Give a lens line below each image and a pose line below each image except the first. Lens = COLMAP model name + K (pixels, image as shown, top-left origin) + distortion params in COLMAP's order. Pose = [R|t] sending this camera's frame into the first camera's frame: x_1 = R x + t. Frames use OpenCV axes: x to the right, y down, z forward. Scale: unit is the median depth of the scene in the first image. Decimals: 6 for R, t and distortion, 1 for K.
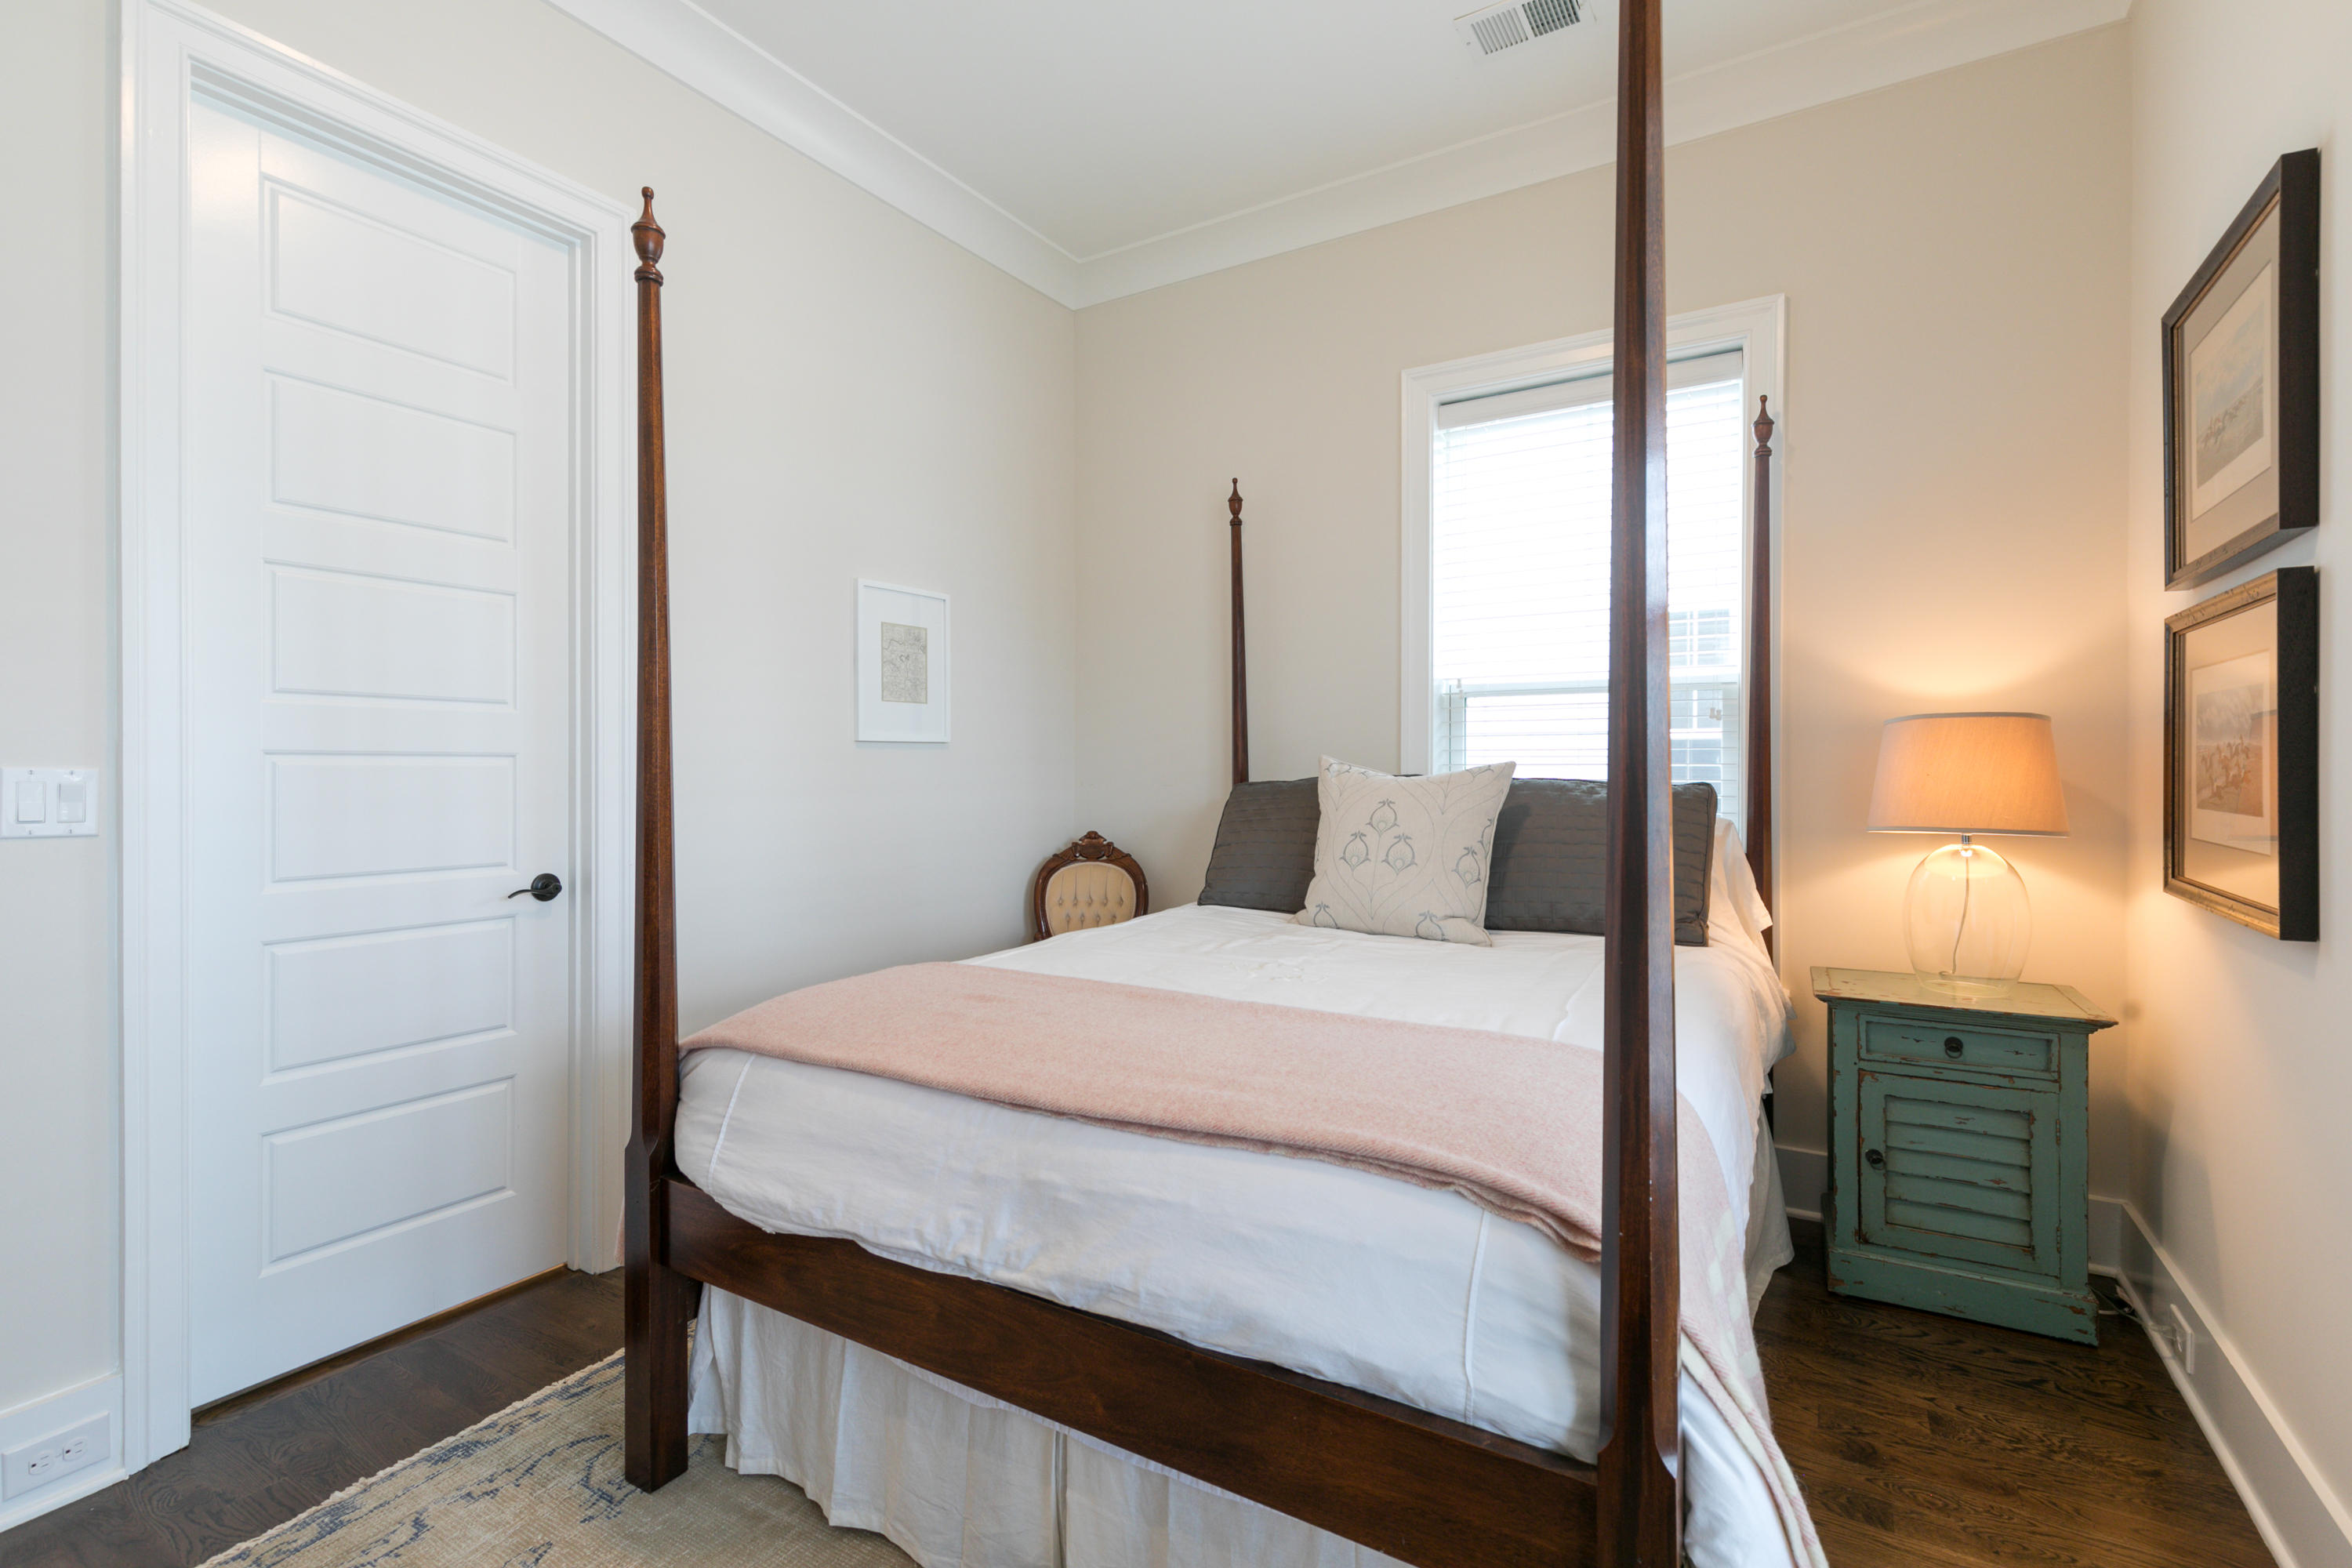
lens RADIAL K [[1069.8, 0, 1176.0], [0, 1069.8, 784.0], [0, 0, 1]] dist [0.000850, 0.000128]
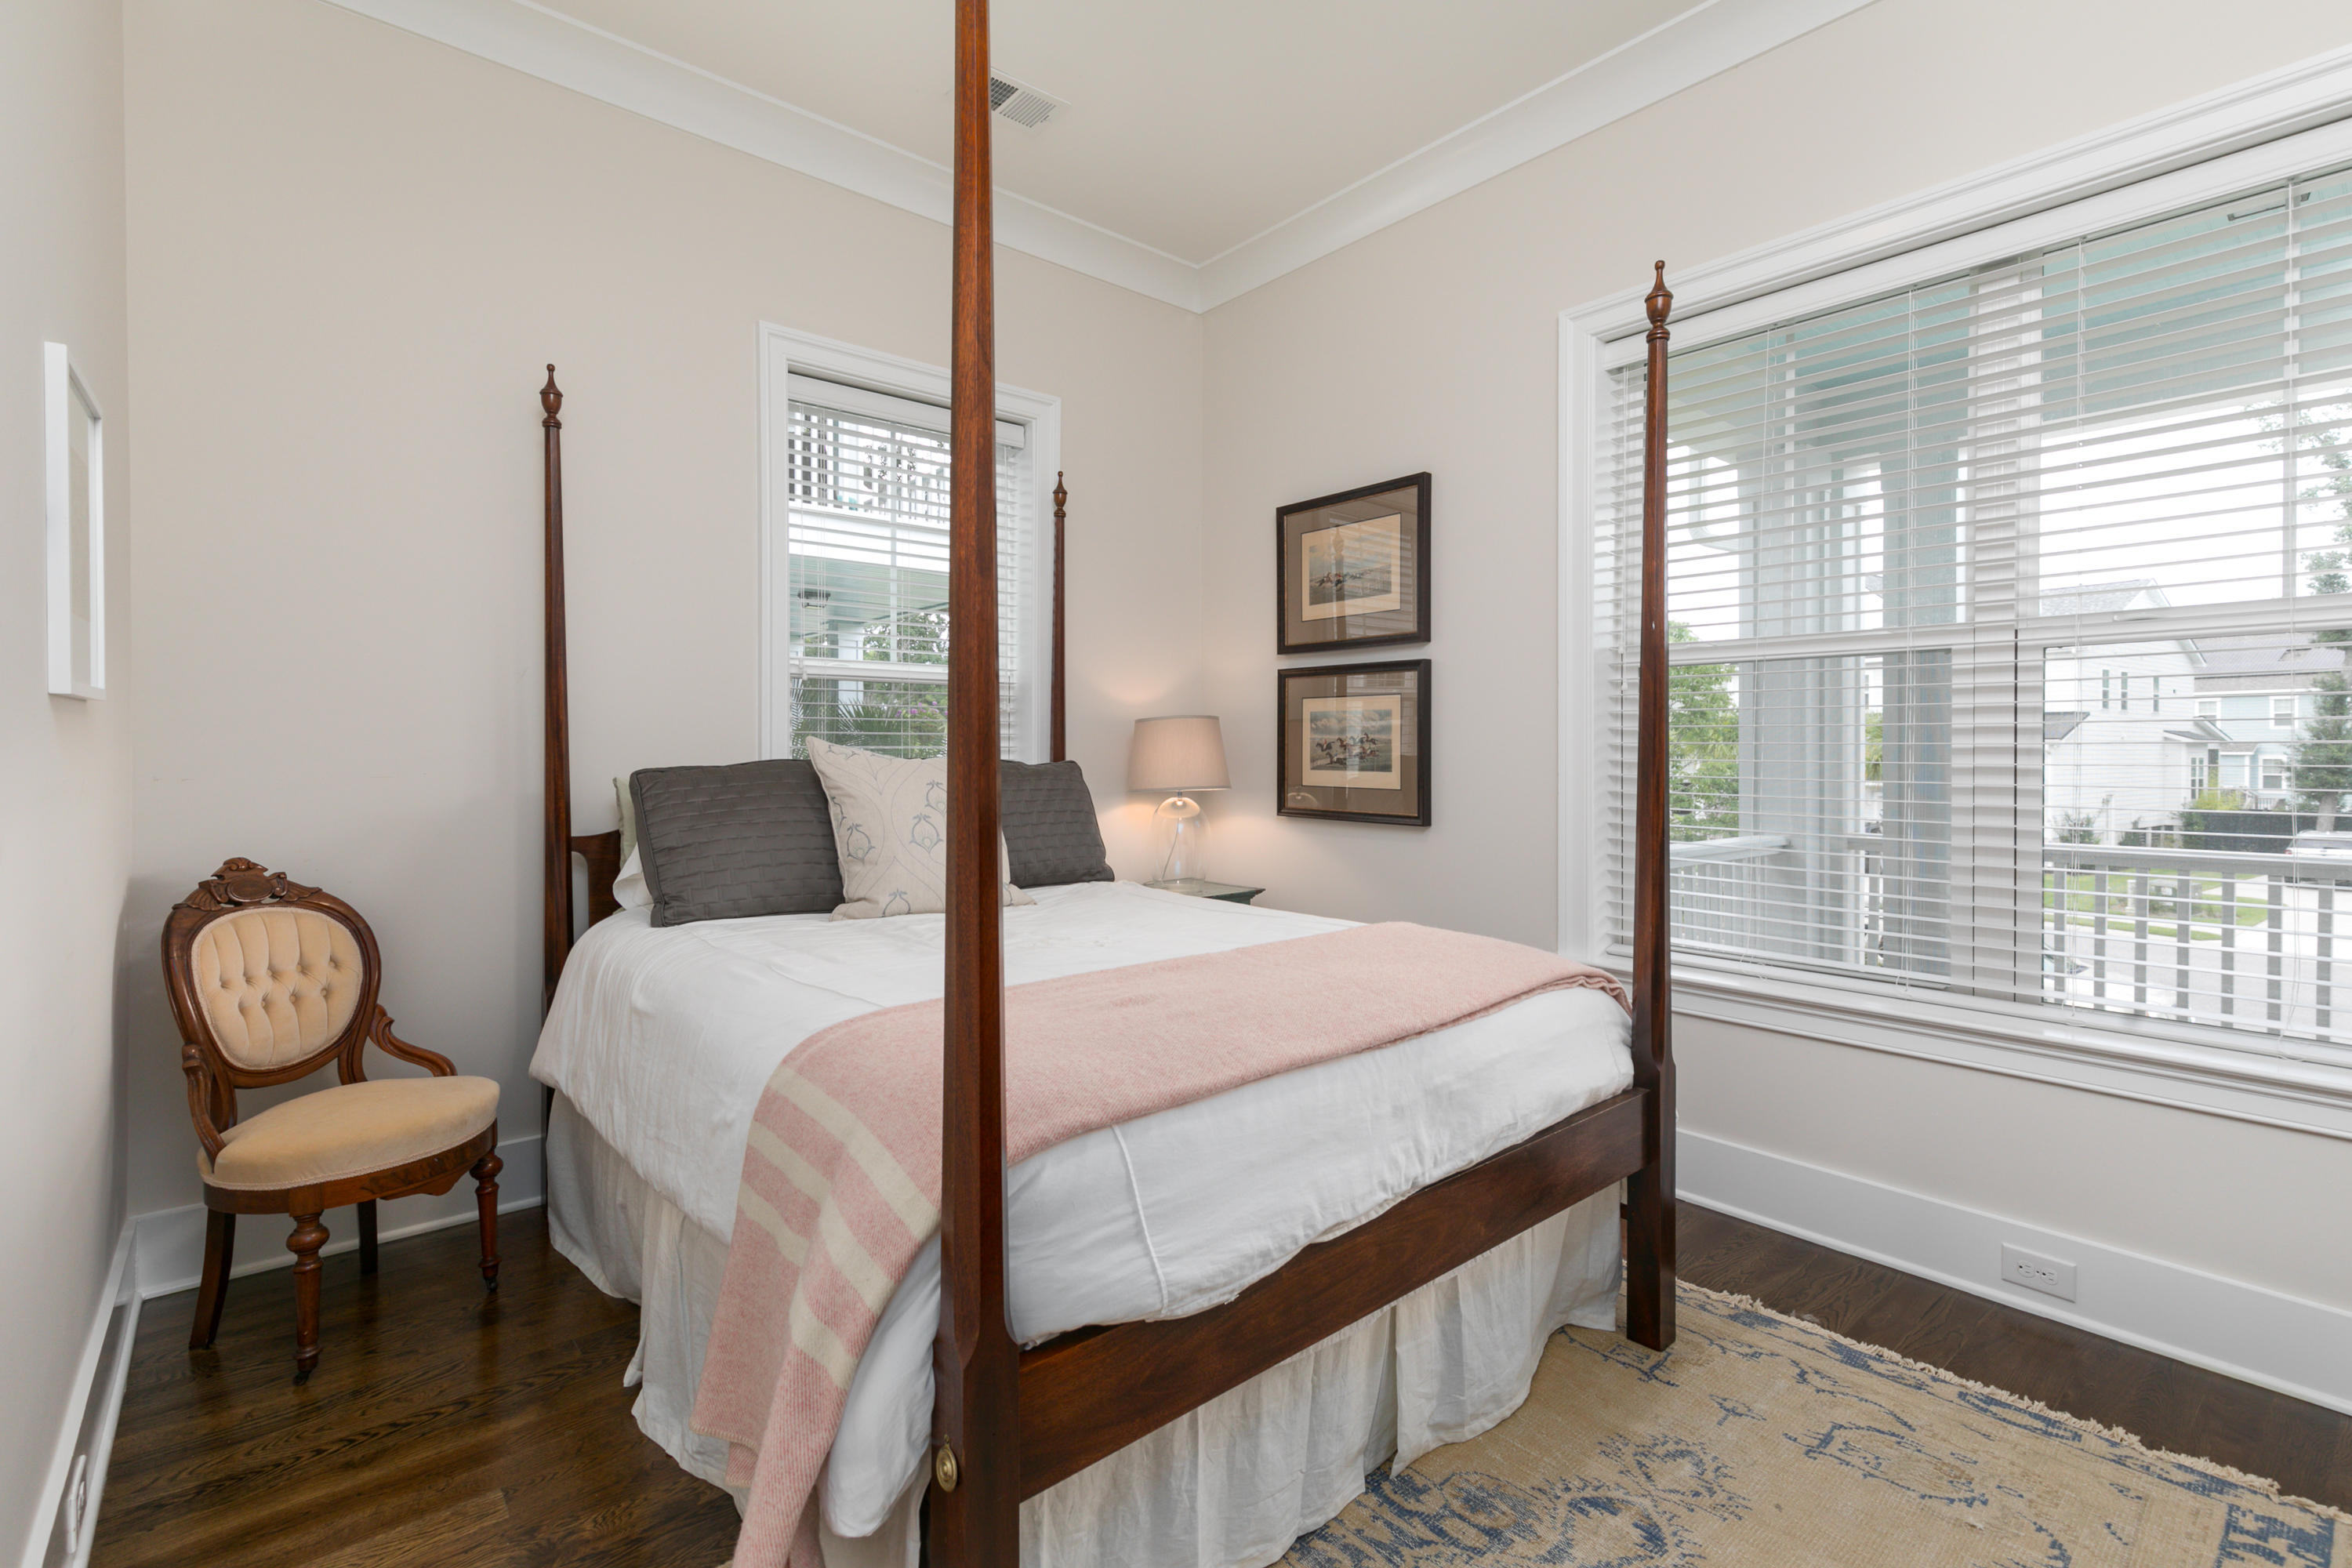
lens RADIAL K [[1071.2, 0, 1177.6], [0, 1071.2, 774.9], [0, 0, 1]] dist [0.047682, 0.000054]
pose [[0.308629, -0.027043, 0.950798, -1.182425], [0.015343, 0.999607, 0.023451, -0.020339], [-0.951059, 0.007351, 0.308922, 0.757921]]
